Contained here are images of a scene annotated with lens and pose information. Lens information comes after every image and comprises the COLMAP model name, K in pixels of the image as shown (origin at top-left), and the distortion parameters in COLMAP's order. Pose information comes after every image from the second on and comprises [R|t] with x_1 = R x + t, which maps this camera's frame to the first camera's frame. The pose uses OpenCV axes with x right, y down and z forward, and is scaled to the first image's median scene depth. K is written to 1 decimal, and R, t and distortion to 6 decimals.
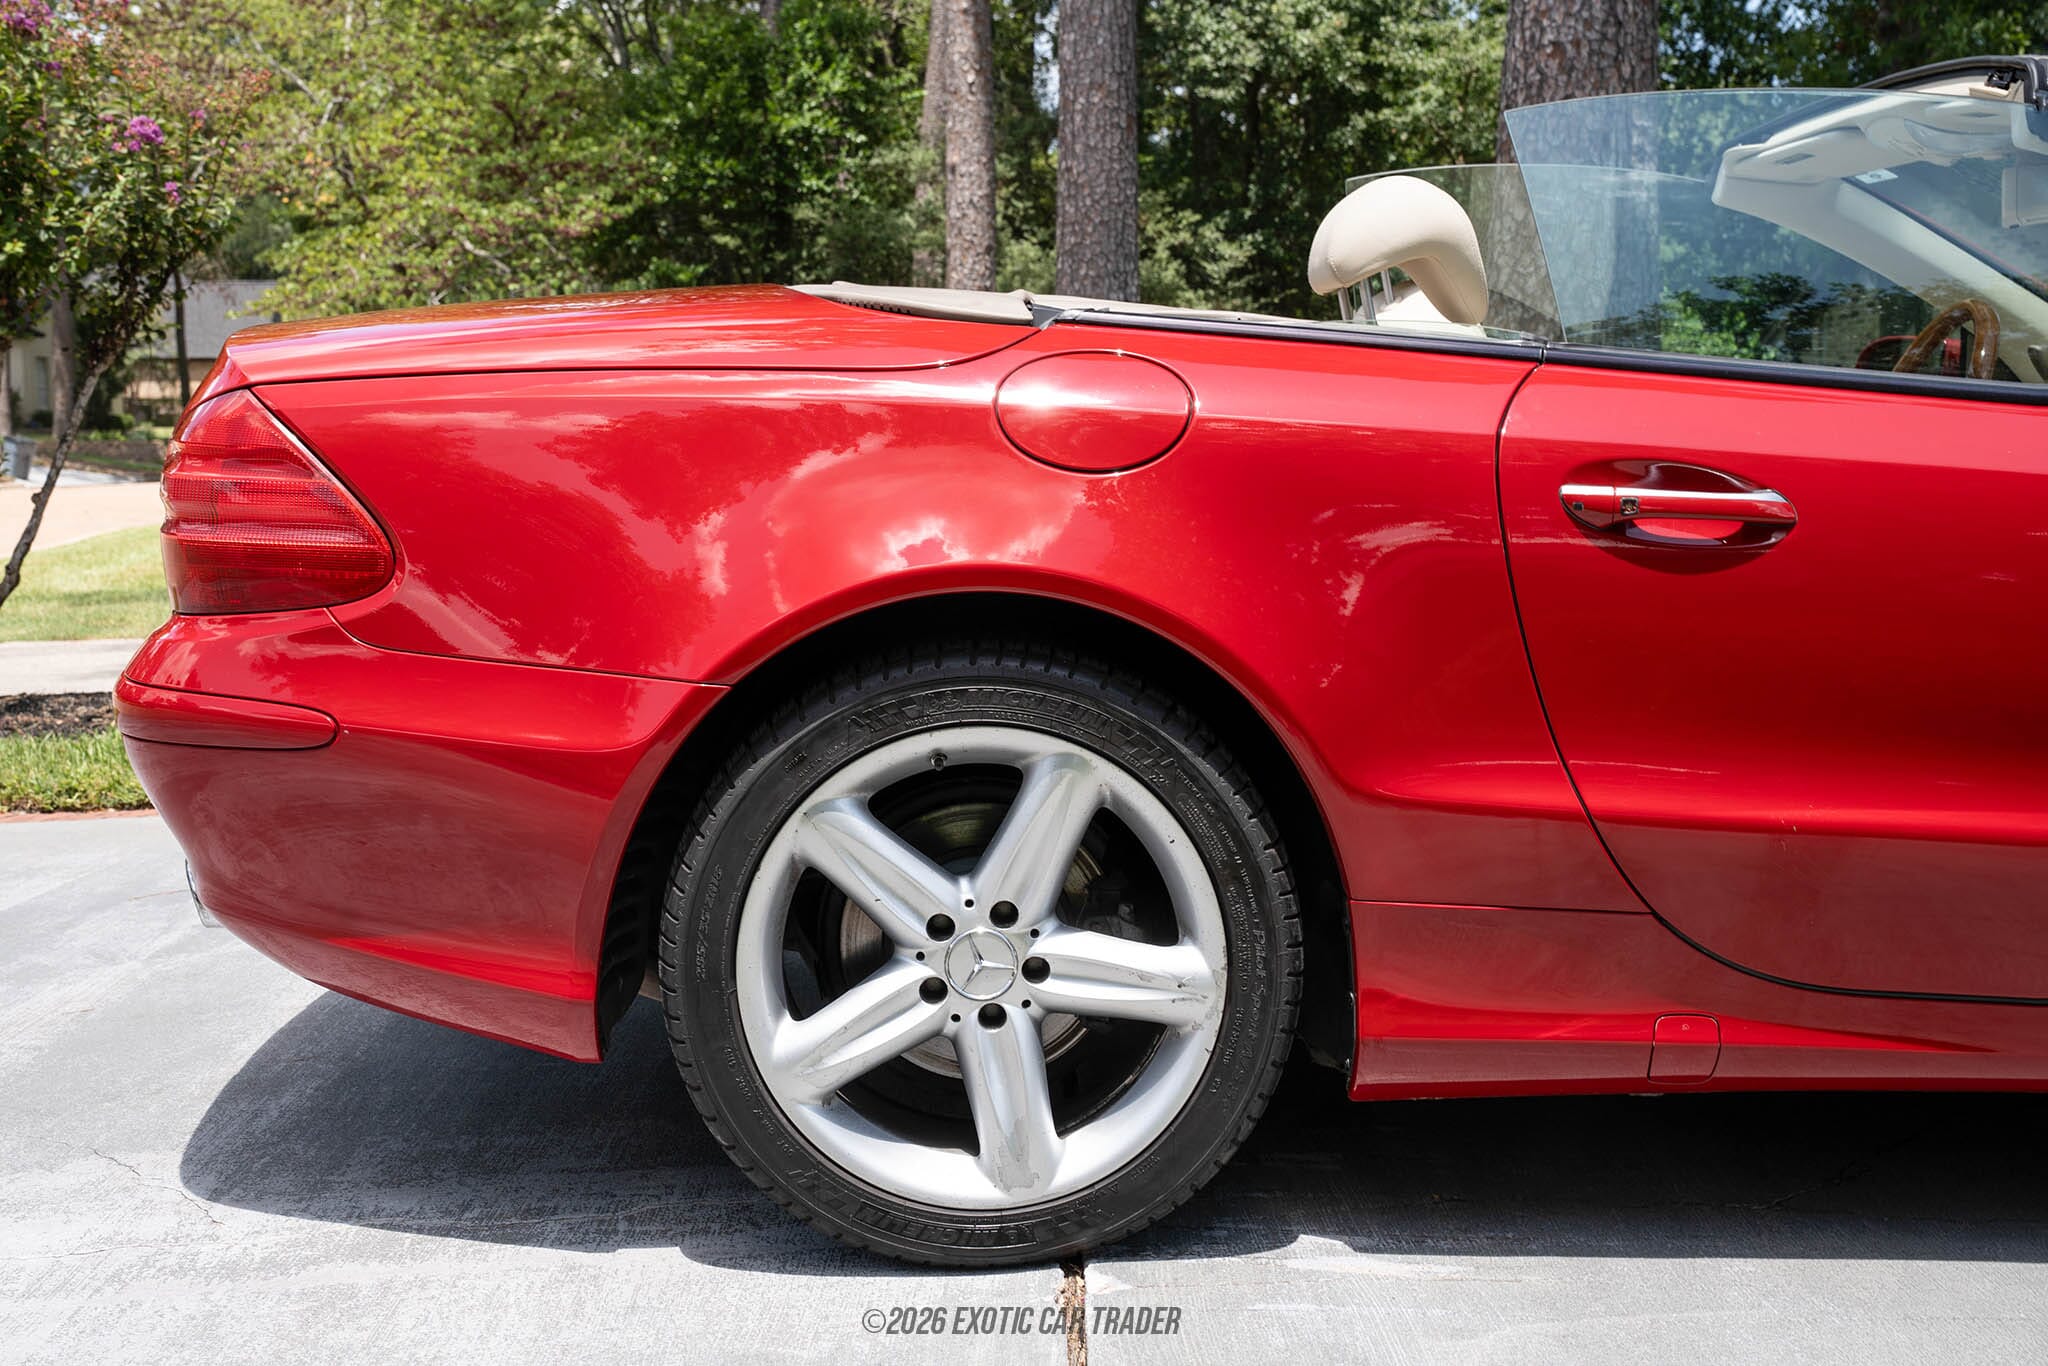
lens RADIAL K [[2561.8, 0, 982.3], [0, 2561.8, 685.8], [0, 0, 1]] dist [0.010187, 0.601454]
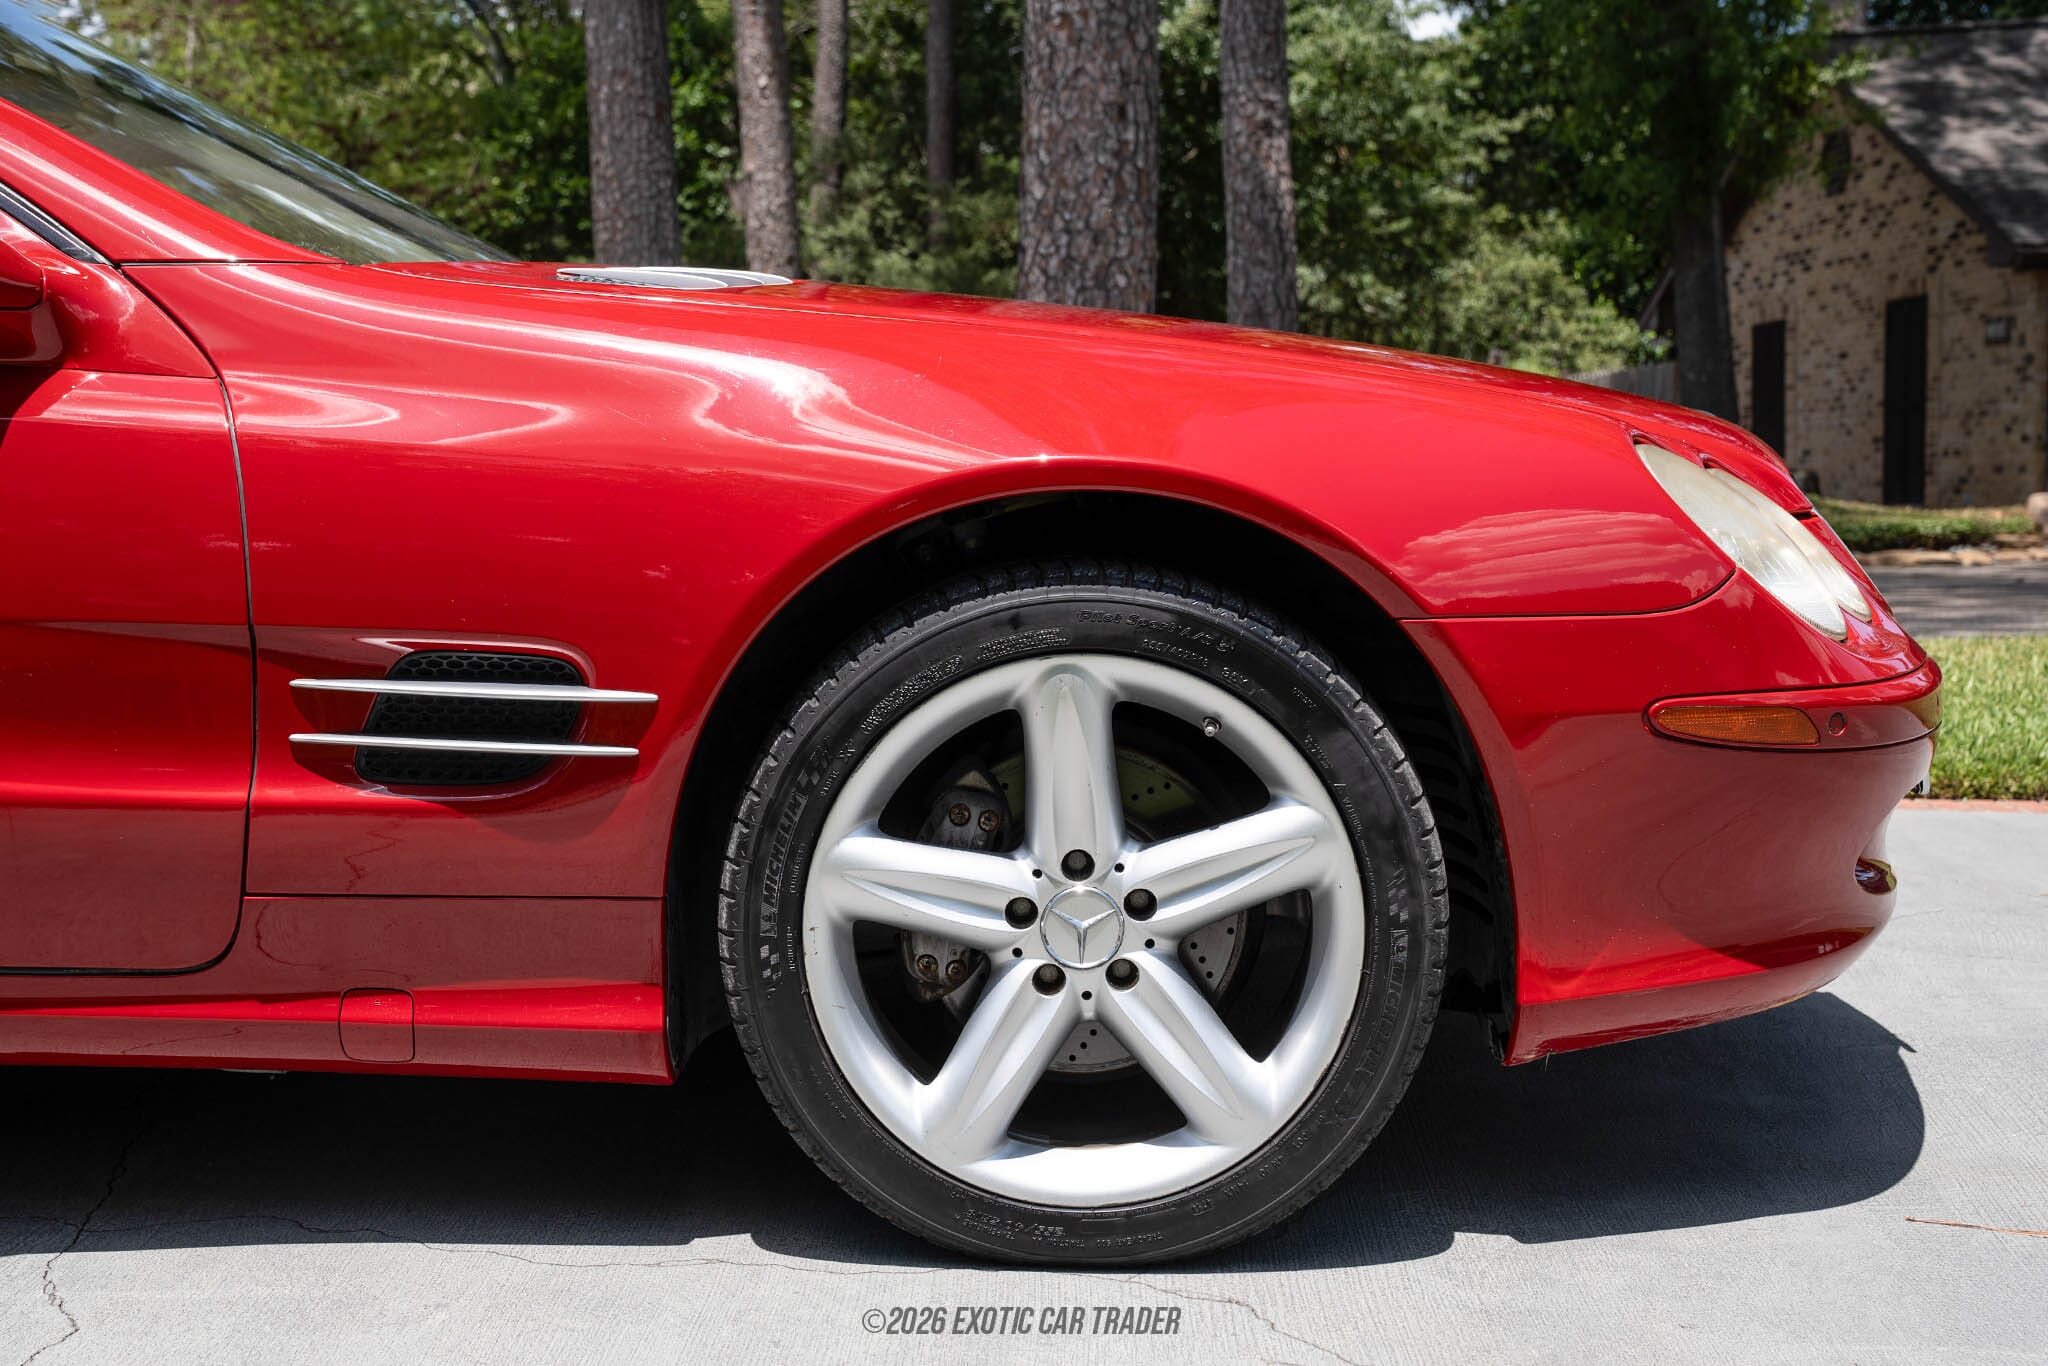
lens RADIAL K [[2644.1, 0, 1024.0], [0, 2644.1, 683.0], [0, 0, 1]] dist [0.126946, 0.069763]
pose [[0.998644, -0.028572, -0.043514, 0.129107], [0.027883, 0.999477, -0.016355, 0.007163], [0.043959, 0.015120, 0.998919, 0.011451]]
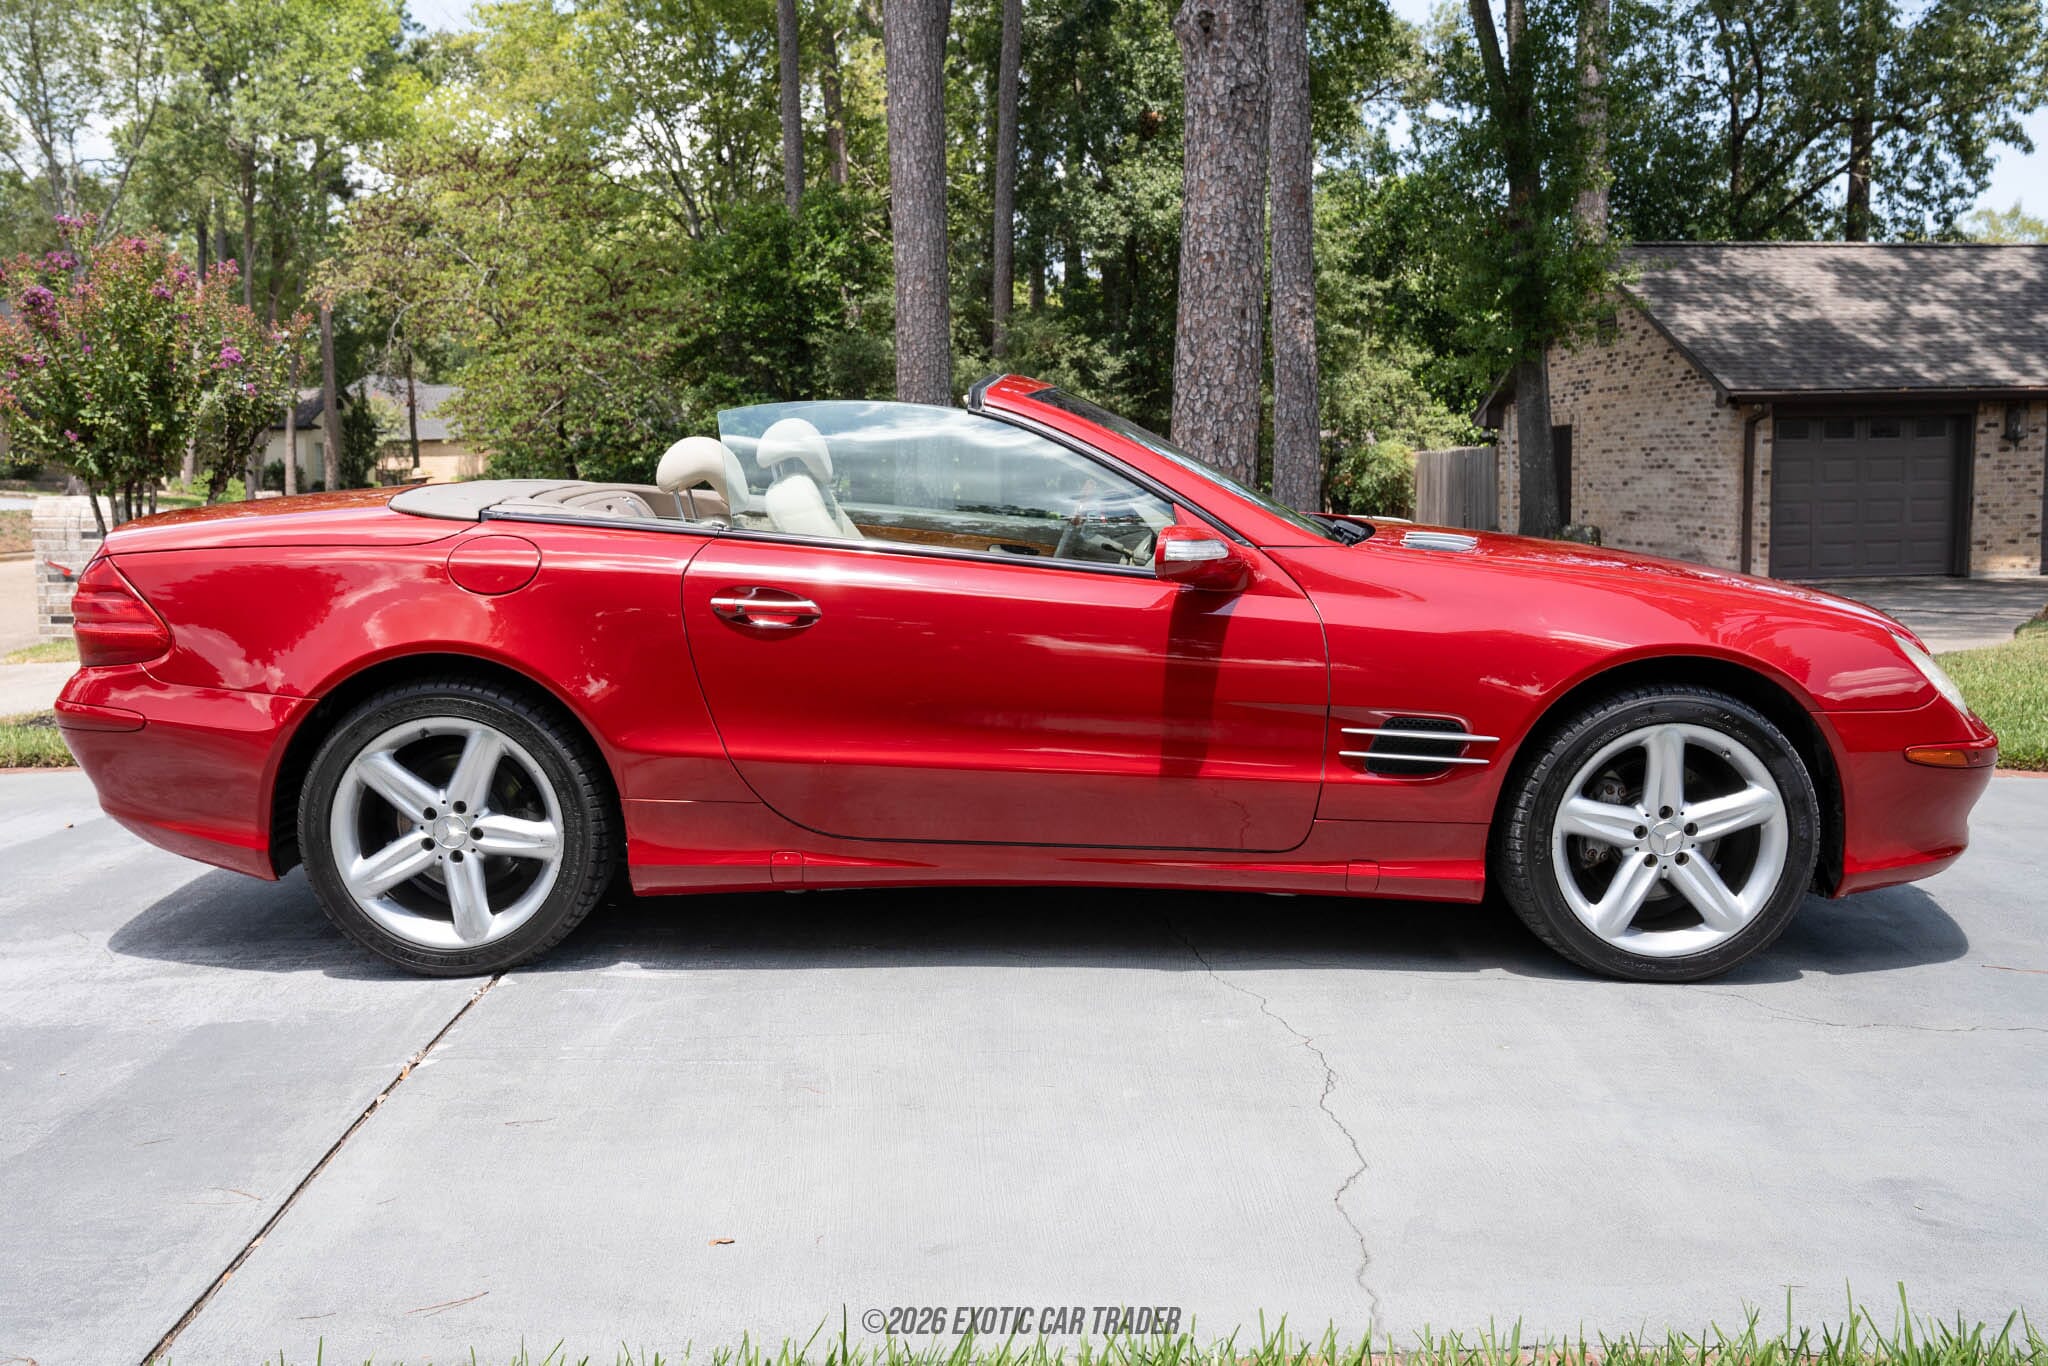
lens RADIAL K [[1896.2, 0, 1024.0], [0, 1896.2, 683.0], [0, 0, 1]] dist [-0.073574, 0.165850]
pose [[0.999927, -0.011274, -0.004318, 0.060592], [0.011318, 0.999883, 0.010260, -0.002809], [0.004202, -0.010309, 0.999938, -0.067468]]
